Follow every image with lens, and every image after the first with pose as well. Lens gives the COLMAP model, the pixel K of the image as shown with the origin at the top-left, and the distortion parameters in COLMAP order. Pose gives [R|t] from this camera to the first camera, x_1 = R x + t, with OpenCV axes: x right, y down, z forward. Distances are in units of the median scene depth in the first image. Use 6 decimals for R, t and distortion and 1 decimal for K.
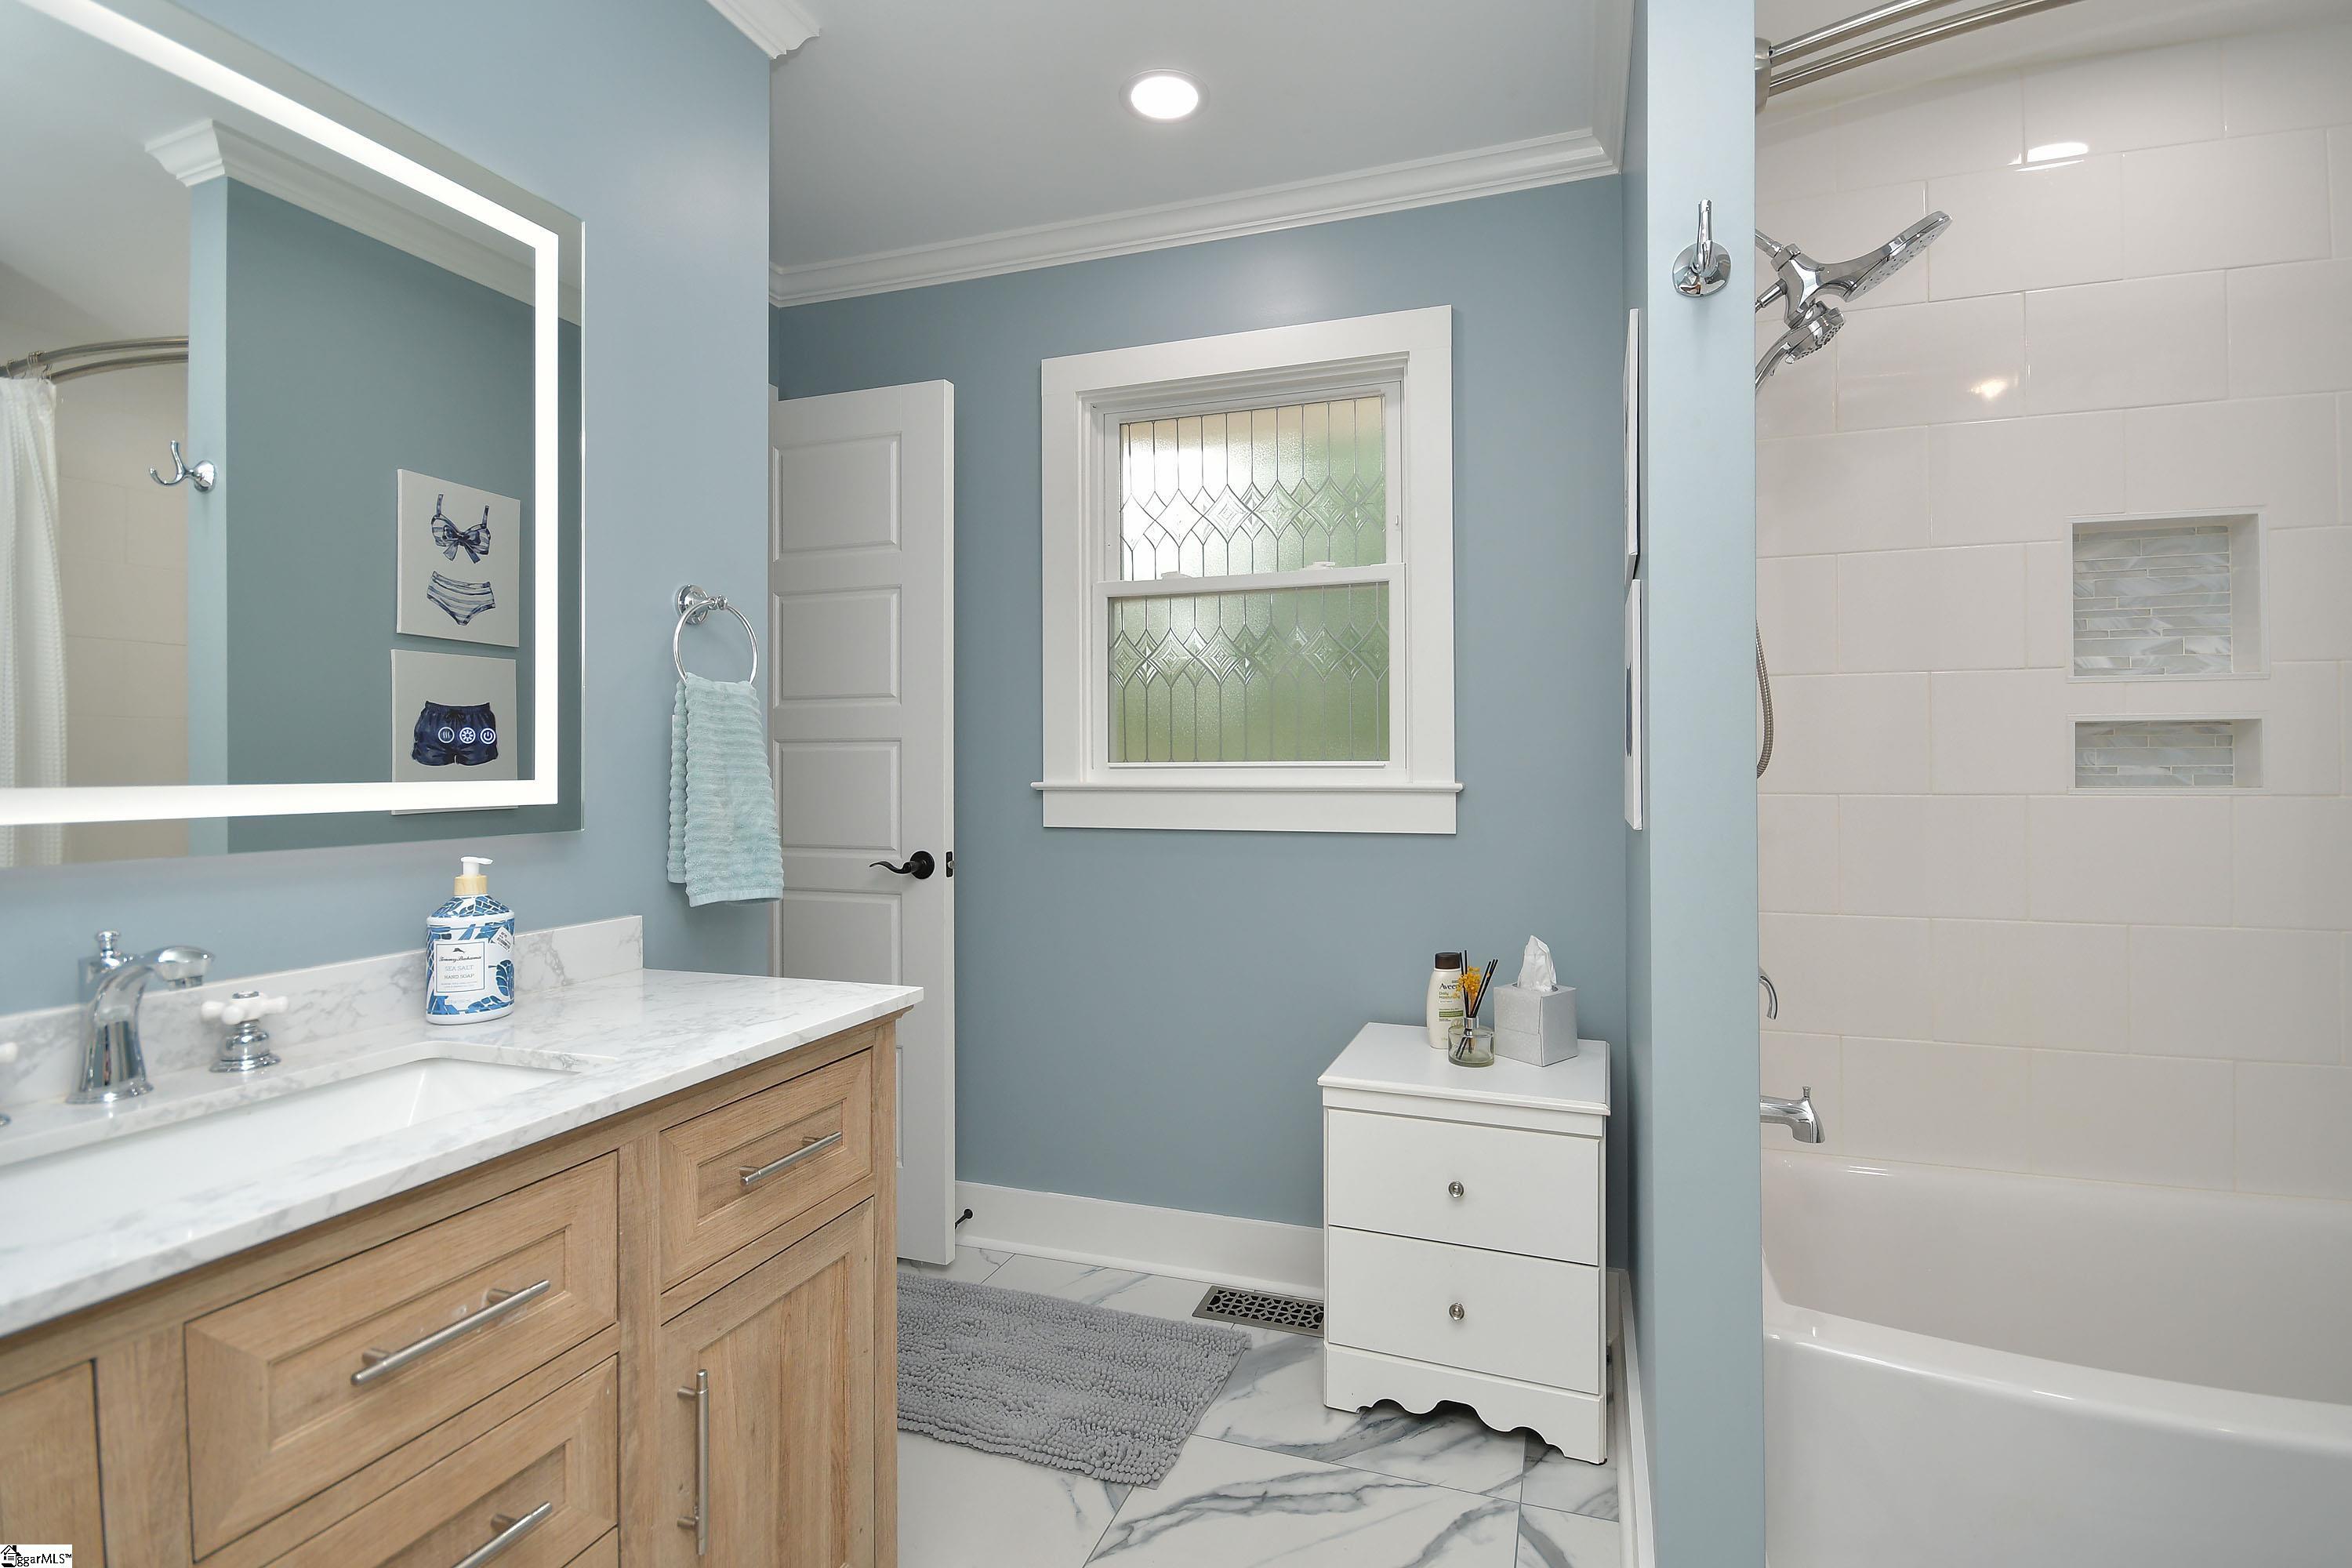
lens RADIAL K [[1029.8, 0, 1285.2], [0, 1029.8, 749.6], [0, 0, 1]] dist [0.019525, -0.015559]
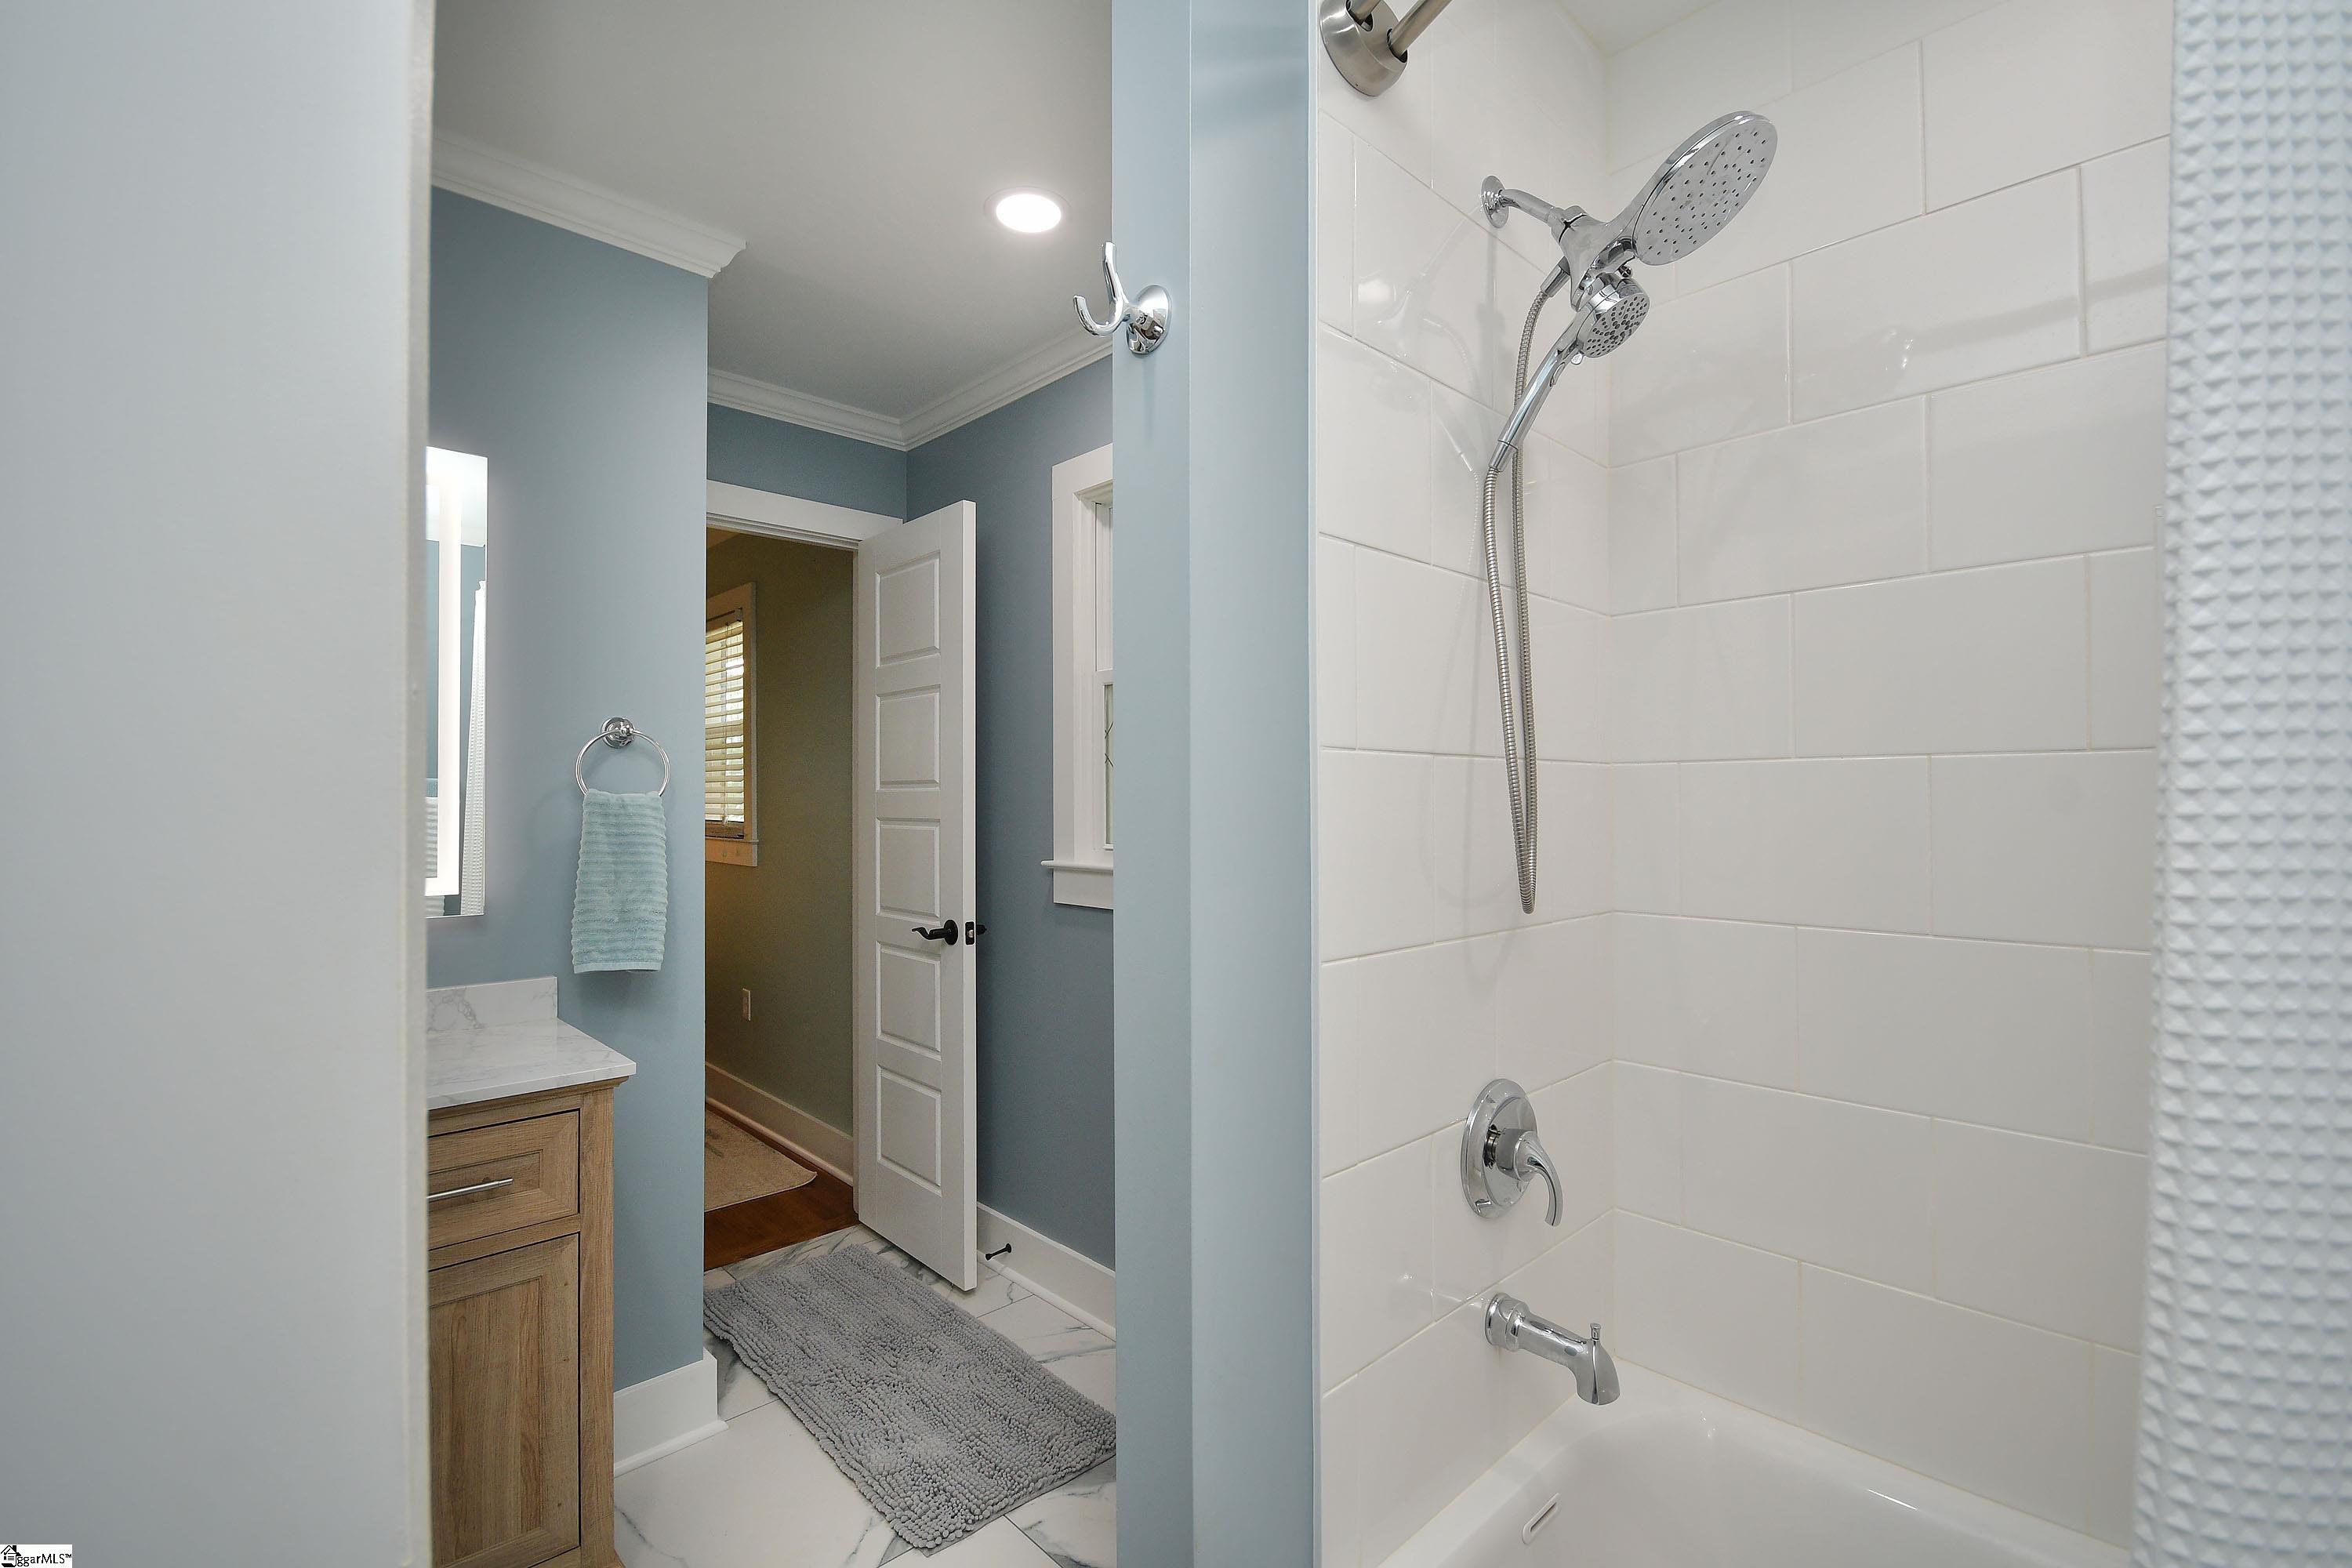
lens RADIAL K [[1023.8, 0, 1276.2], [0, 1023.8, 787.7], [0, 0, 1]] dist [0.022833, -0.012037]
pose [[0.884891, 0.001541, -0.465795, 0.926273], [0.000272, 0.999993, 0.003826, -0.097025], [0.465798, -0.003512, 0.884884, 0.327164]]
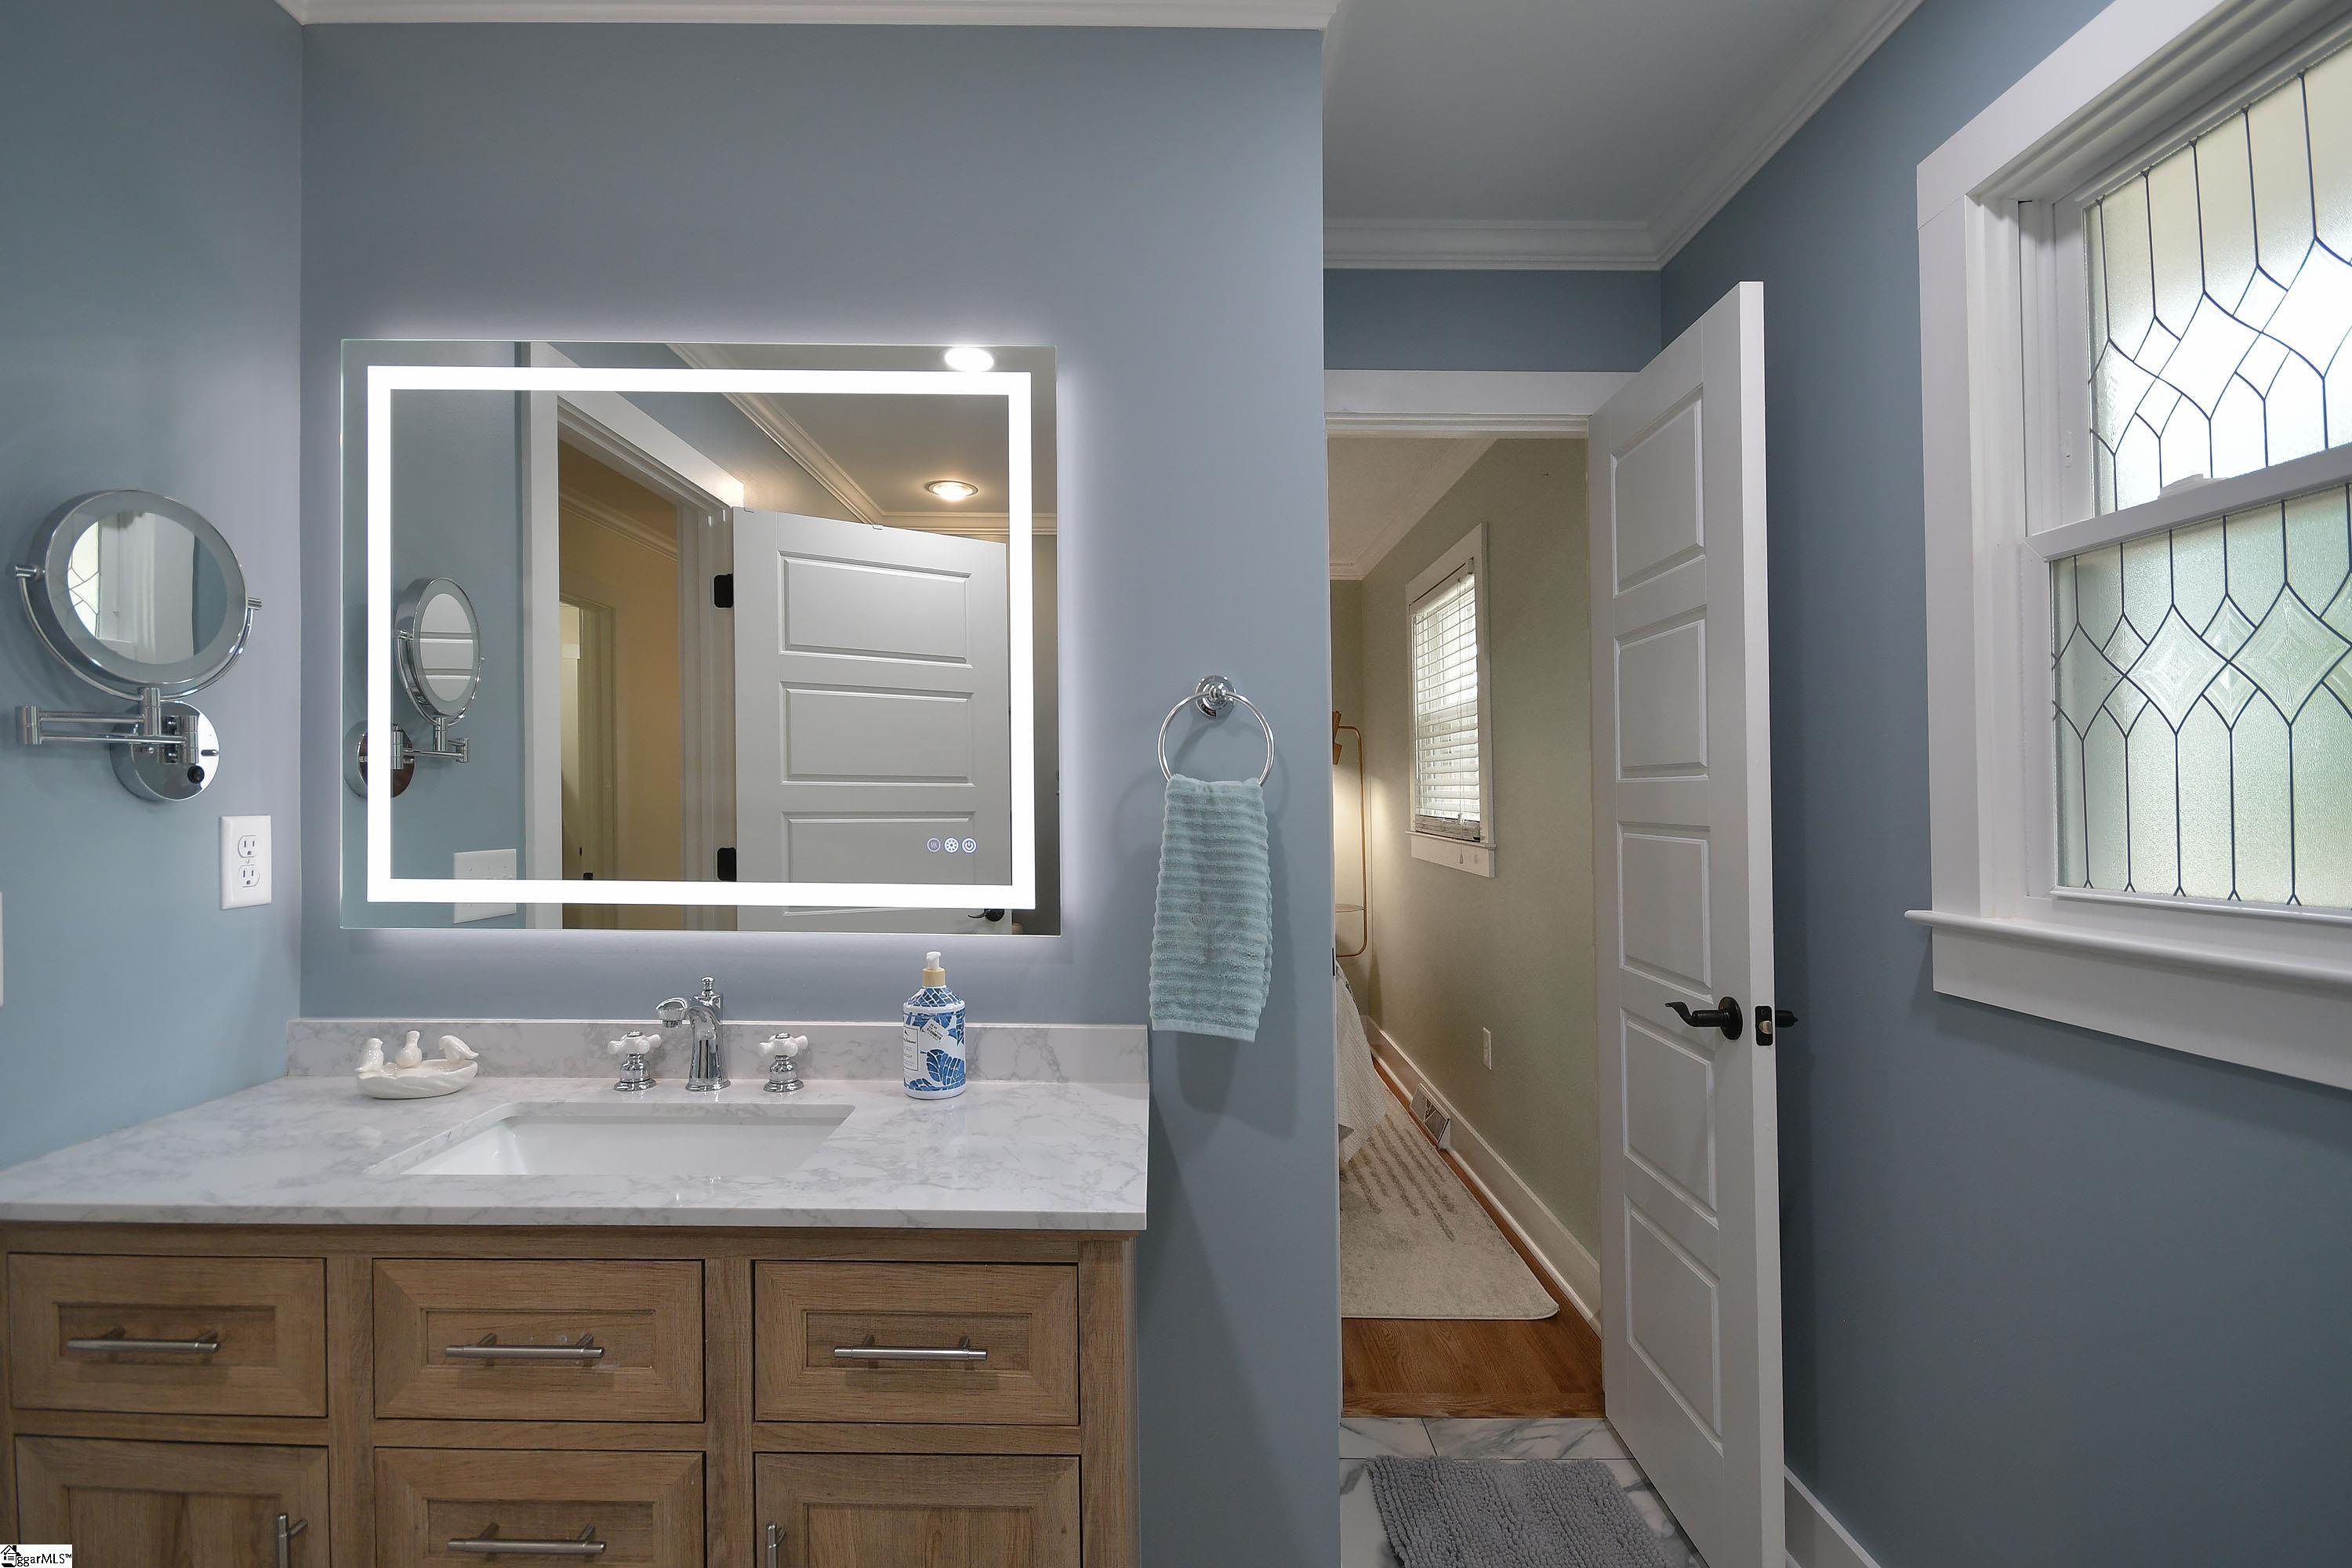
lens RADIAL K [[1086.4, 0, 1189.2], [0, 1086.4, 761.5], [0, 0, 1]] dist [-0.001829, -0.000126]
pose [[0.268417, -0.021788, -0.963056, 0.447877], [0.005744, 0.999763, -0.021017, -0.080506], [0.963286, 0.000110, 0.268479, 0.900397]]
